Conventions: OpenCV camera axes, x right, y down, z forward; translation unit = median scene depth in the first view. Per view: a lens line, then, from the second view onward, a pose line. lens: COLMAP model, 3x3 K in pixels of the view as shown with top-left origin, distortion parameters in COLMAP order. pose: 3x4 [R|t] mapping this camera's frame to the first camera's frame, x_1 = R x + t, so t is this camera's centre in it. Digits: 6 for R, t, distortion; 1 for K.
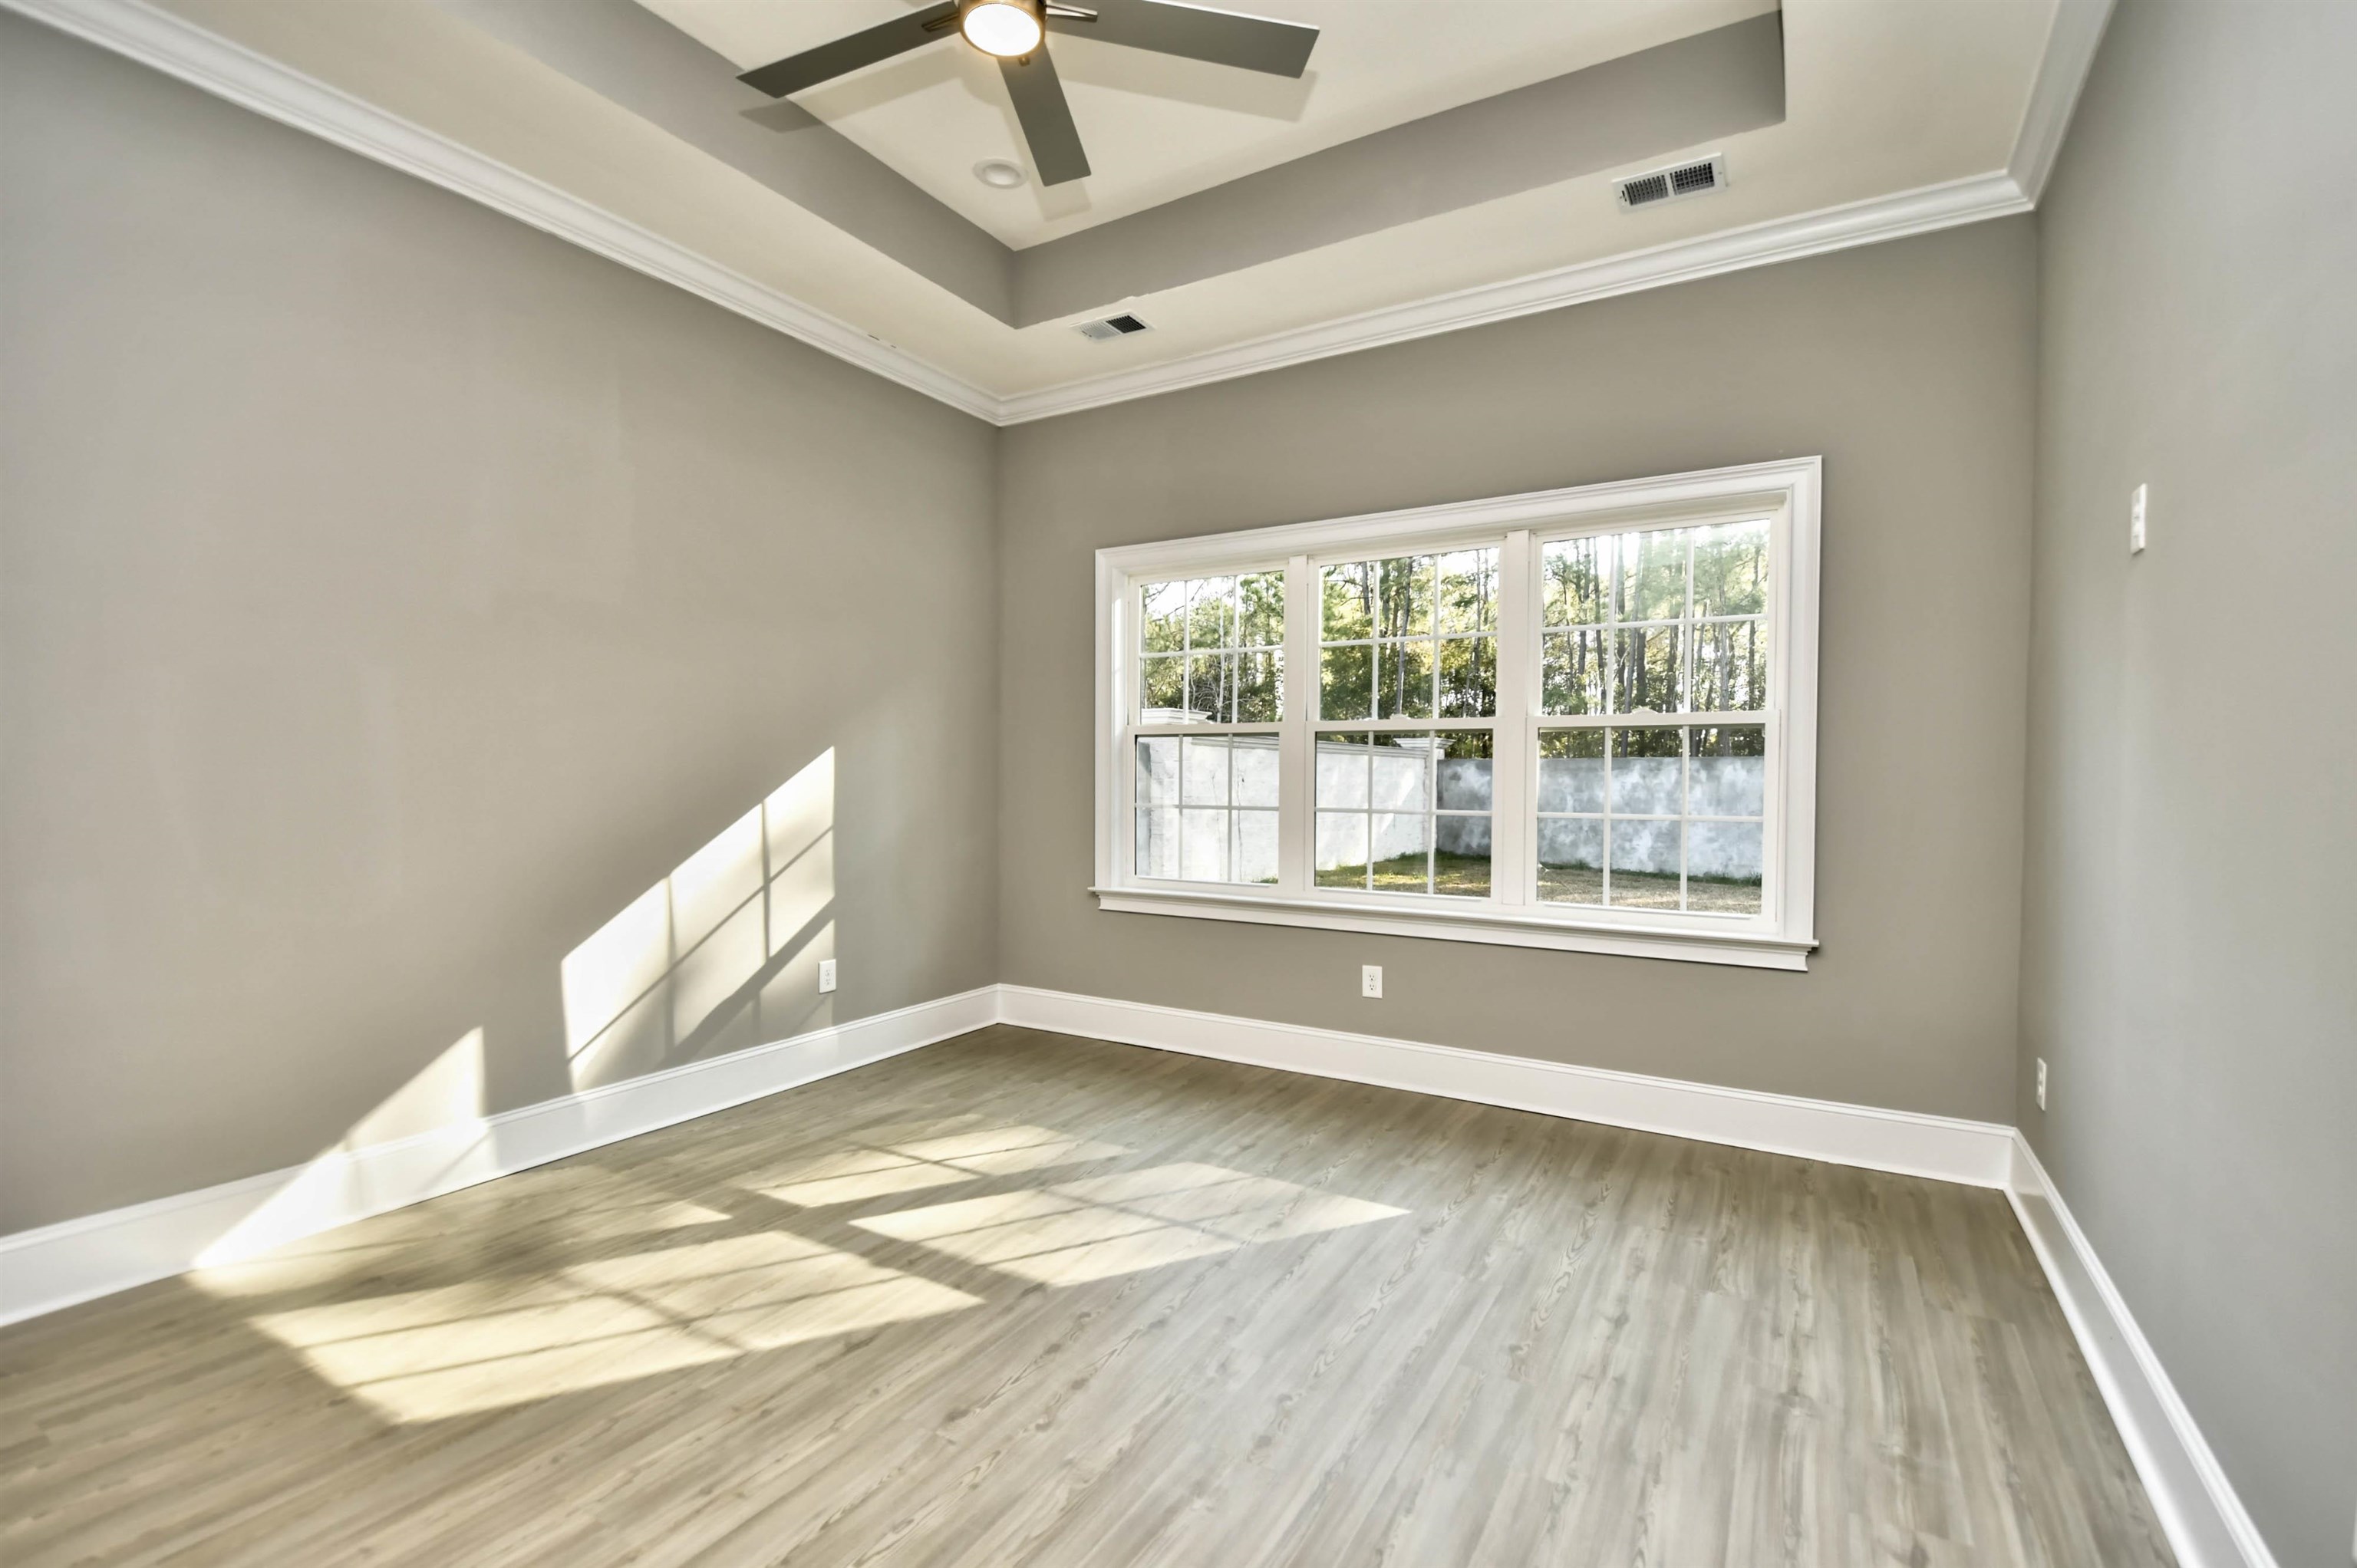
lens RADIAL K [[1043.0, 0, 1195.0], [0, 1043.0, 774.1], [0, 0, 1]] dist [0.005453, -0.015167]
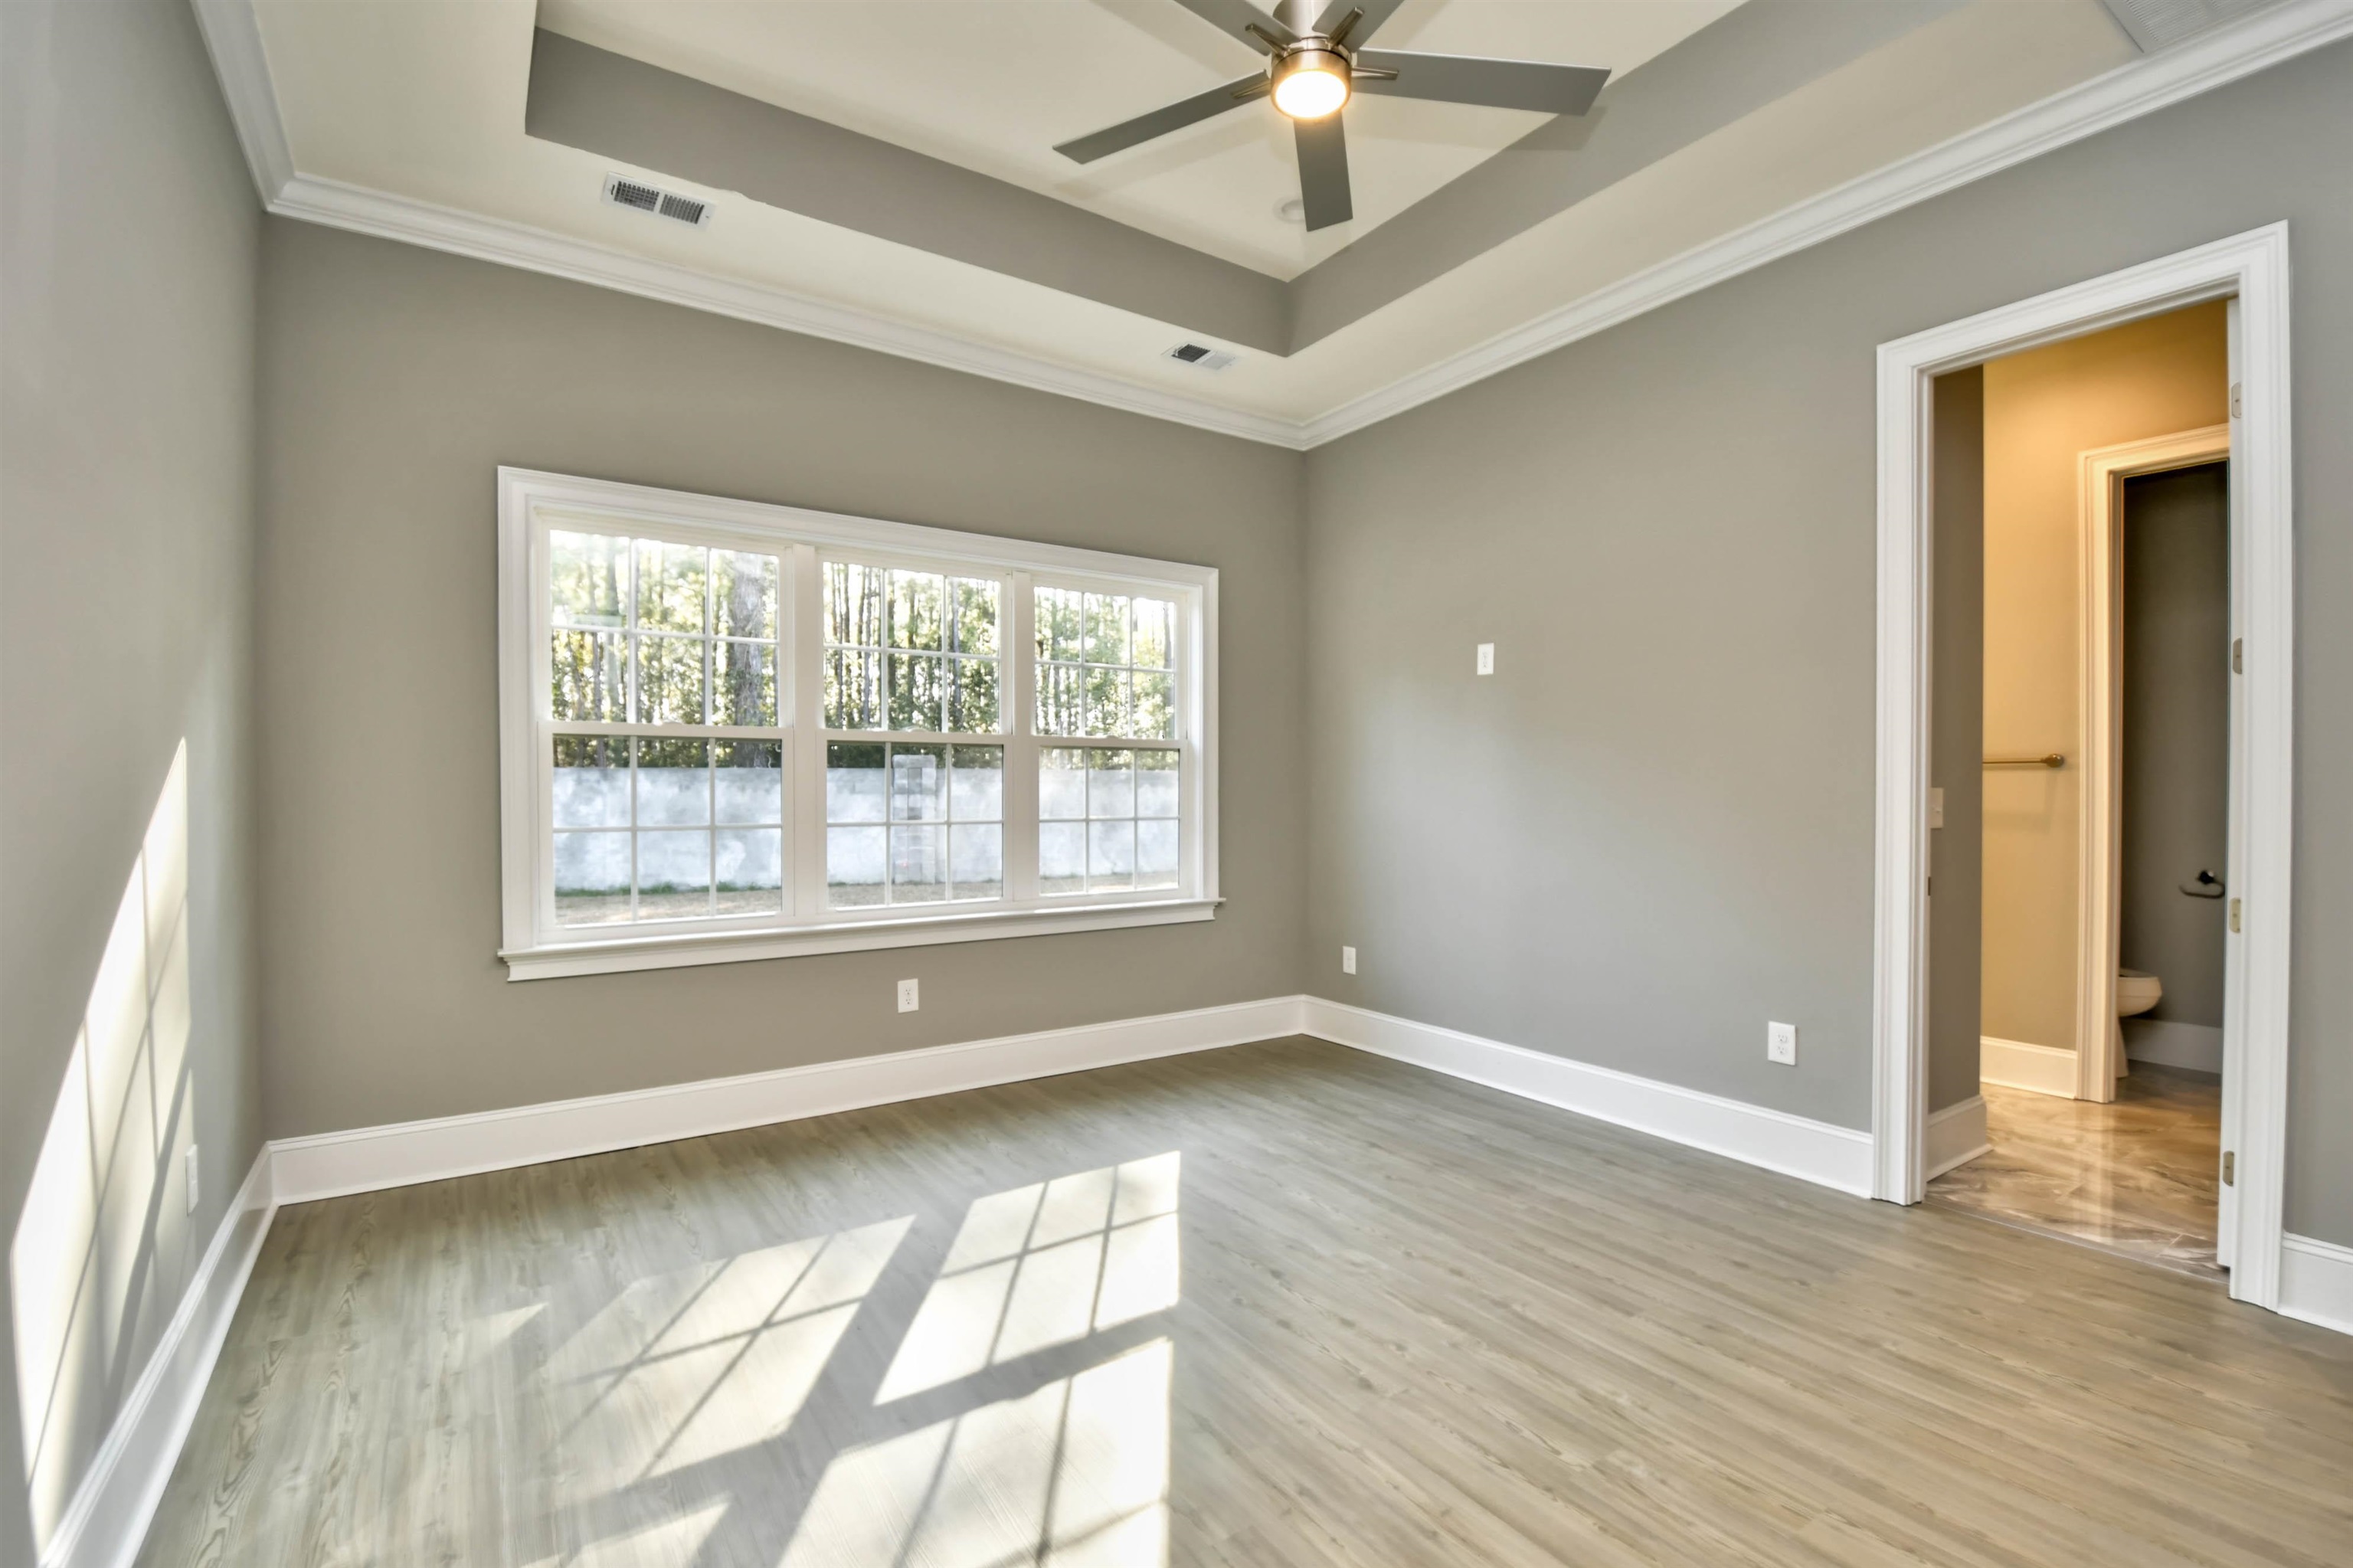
lens RADIAL K [[1041.4, 0, 1185.6], [0, 1041.4, 779.6], [0, 0, 1]] dist [0.005453, -0.015167]
pose [[0.432619, 0.000252, 0.901577, -0.931700], [0.004262, 0.999988, -0.002324, -0.005241], [-0.901567, 0.004848, 0.432613, 0.508723]]
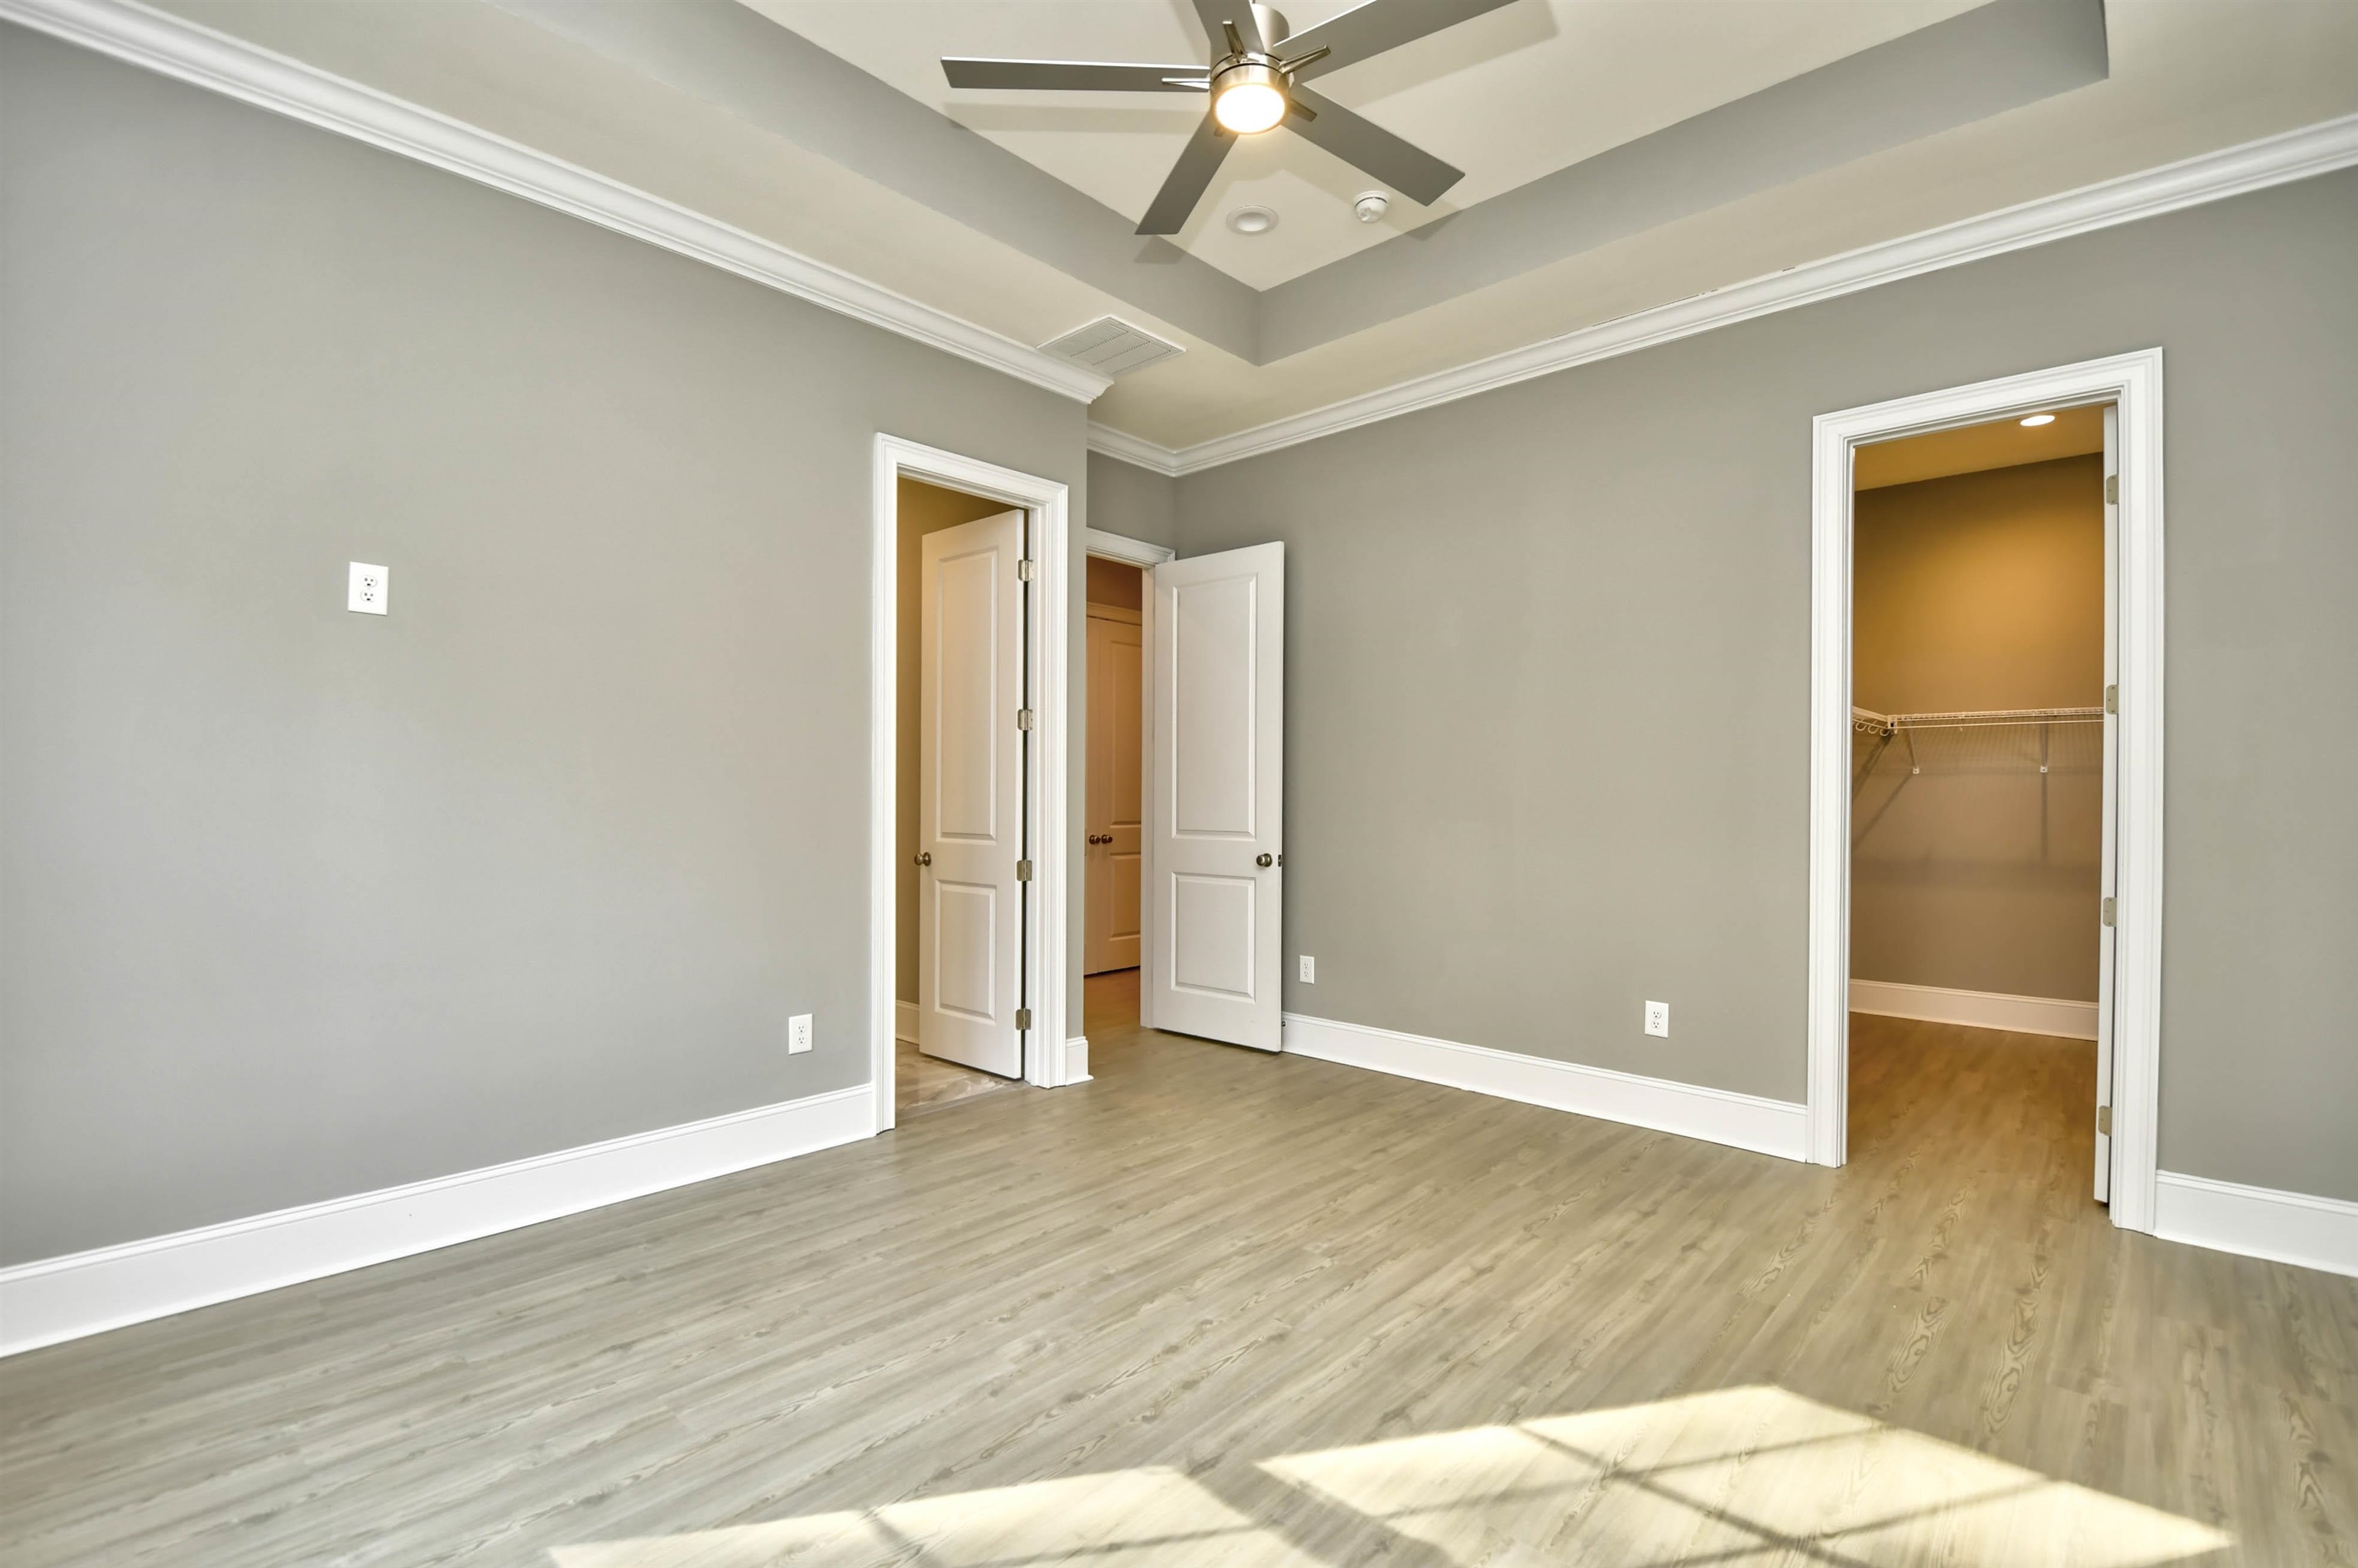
lens RADIAL K [[1043.5, 0, 1185.7], [0, 1043.5, 793.9], [0, 0, 1]] dist [0.005453, -0.015167]
pose [[-0.975835, -0.011355, 0.218216, -0.276128], [-0.012015, 0.999926, -0.001696, -0.000983], [-0.218180, -0.004277, -0.975899, 1.592420]]
